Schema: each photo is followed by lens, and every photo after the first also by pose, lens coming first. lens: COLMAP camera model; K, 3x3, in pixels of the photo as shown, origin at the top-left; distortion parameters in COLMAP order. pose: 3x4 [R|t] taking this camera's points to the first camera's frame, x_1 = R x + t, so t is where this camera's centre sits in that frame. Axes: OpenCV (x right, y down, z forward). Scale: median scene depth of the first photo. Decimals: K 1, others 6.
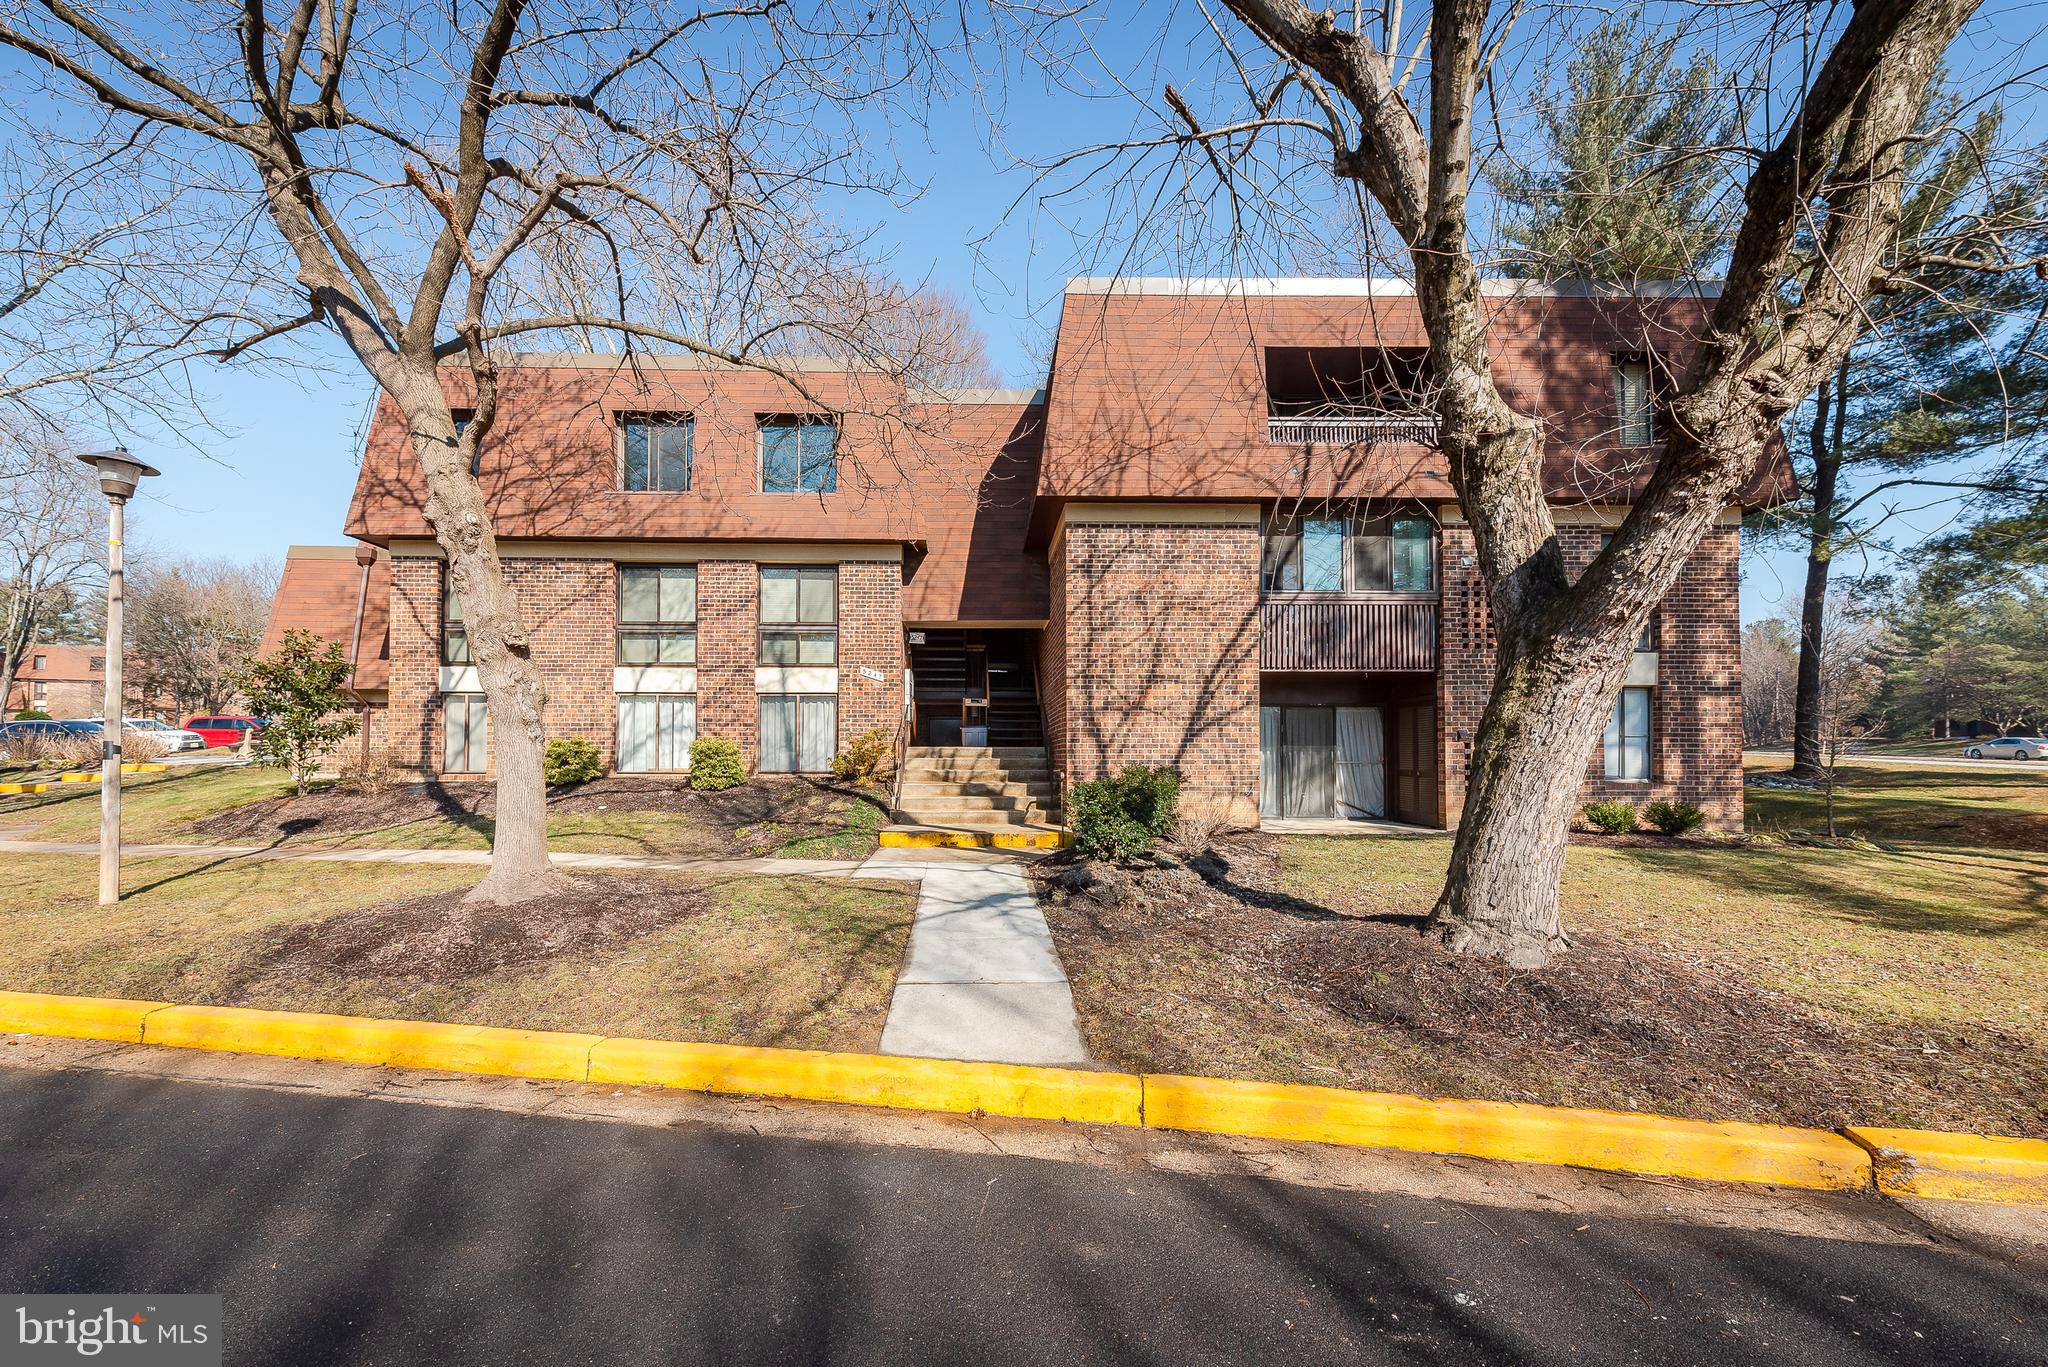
lens RADIAL K [[834.8, 0, 1017.7], [0, 834.8, 694.5], [0, 0, 1]] dist [0.031868, -0.004700]
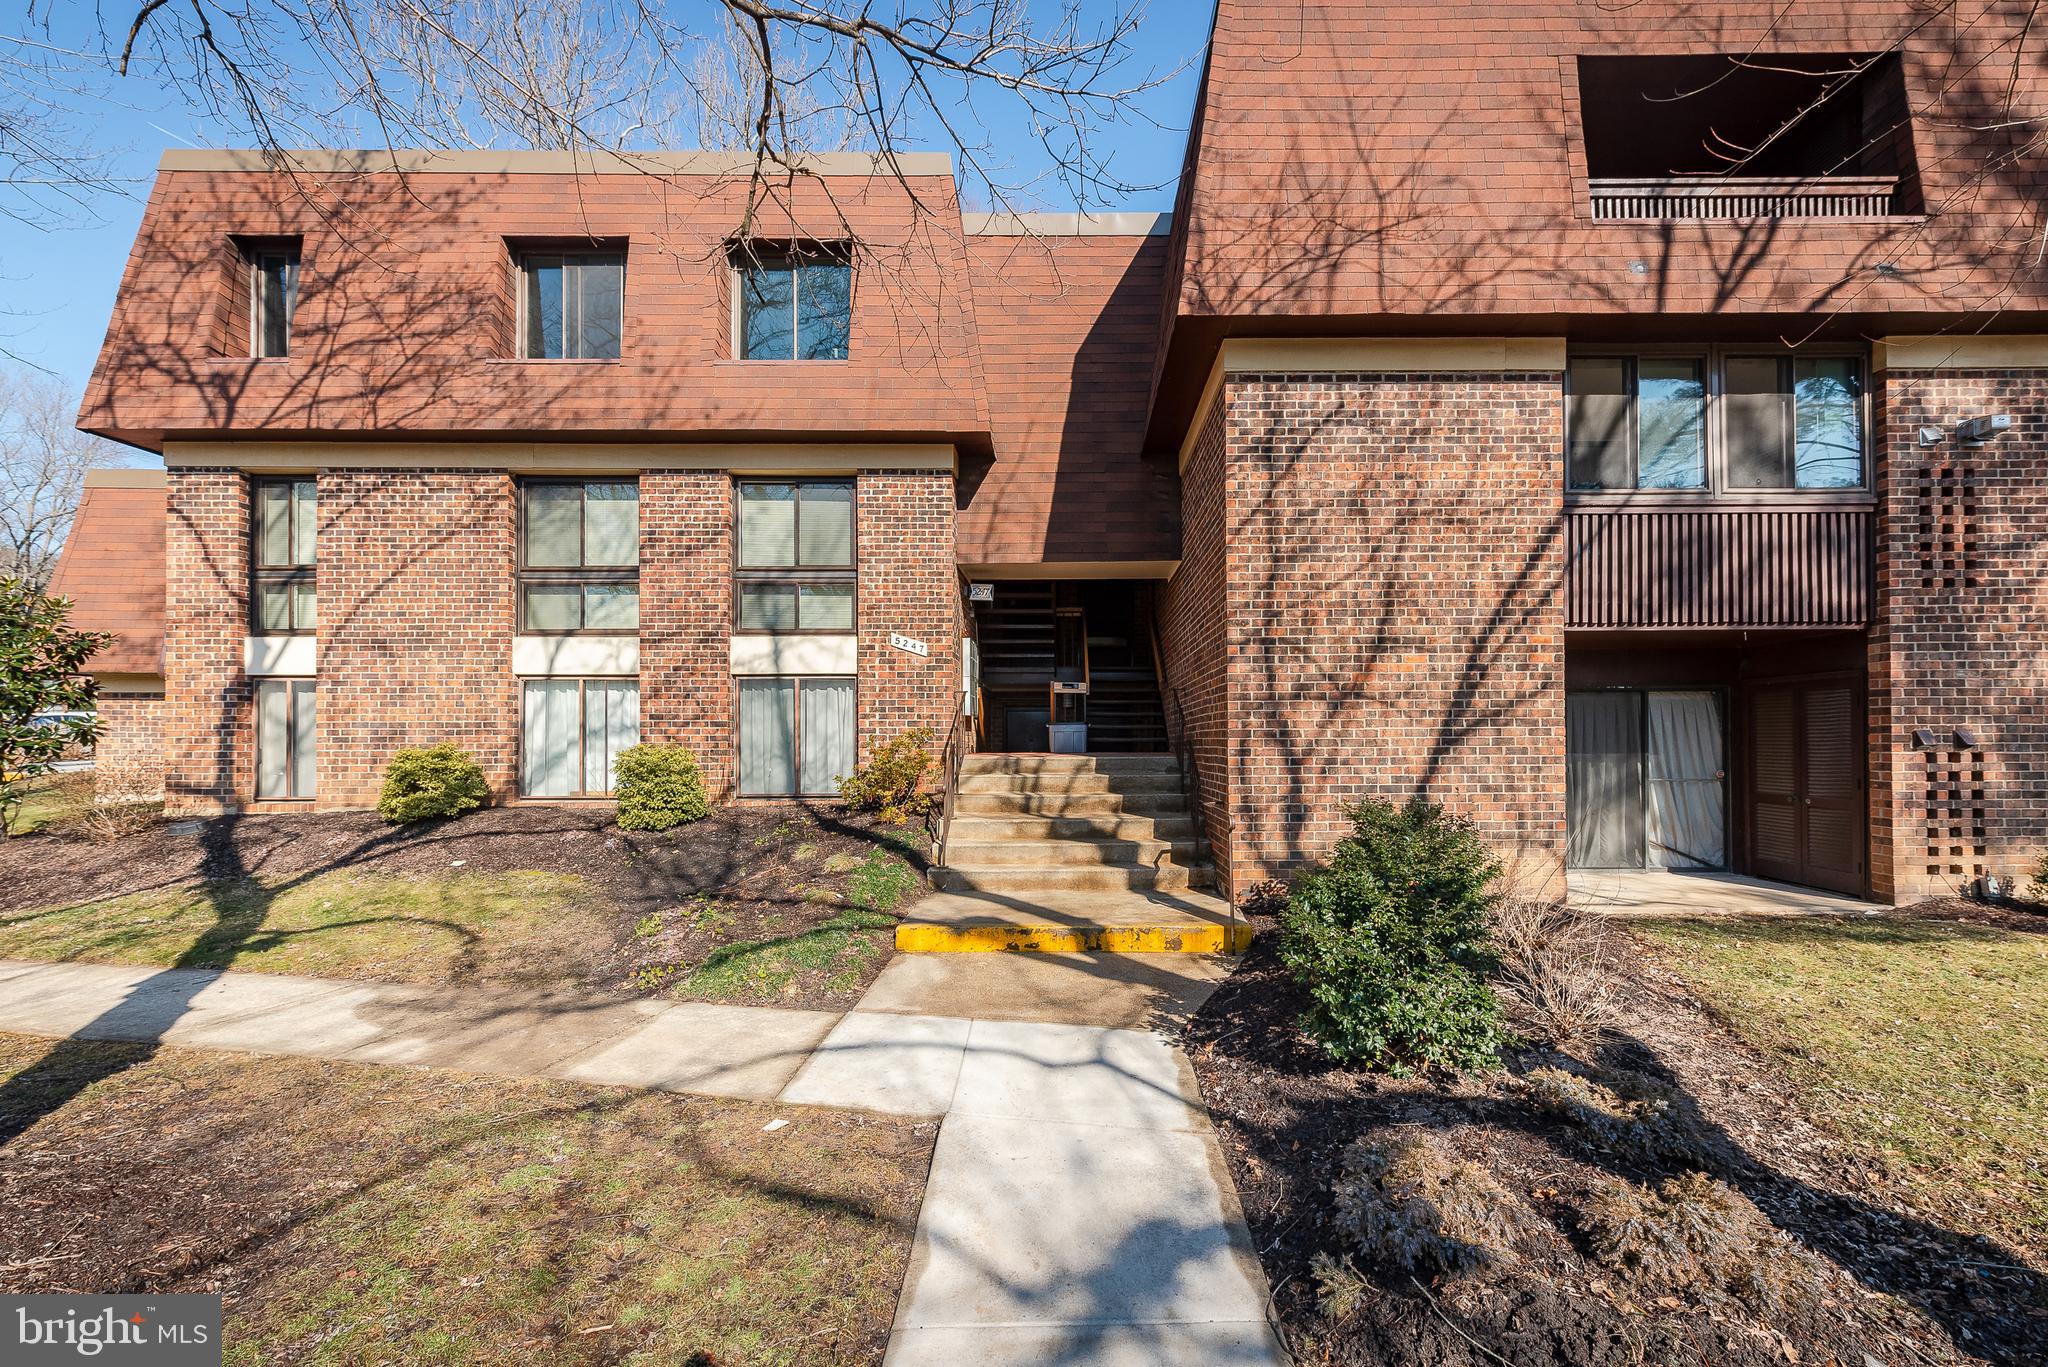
lens RADIAL K [[823.4, 0, 1031.2], [0, 823.4, 684.5], [0, 0, 1]] dist [0.008224, -0.004587]
pose [[0.995918, -0.006571, -0.090020, -0.025670], [0.006780, 0.999975, 0.002021, 0.006283], [0.090005, -0.002623, 0.995938, 0.409169]]
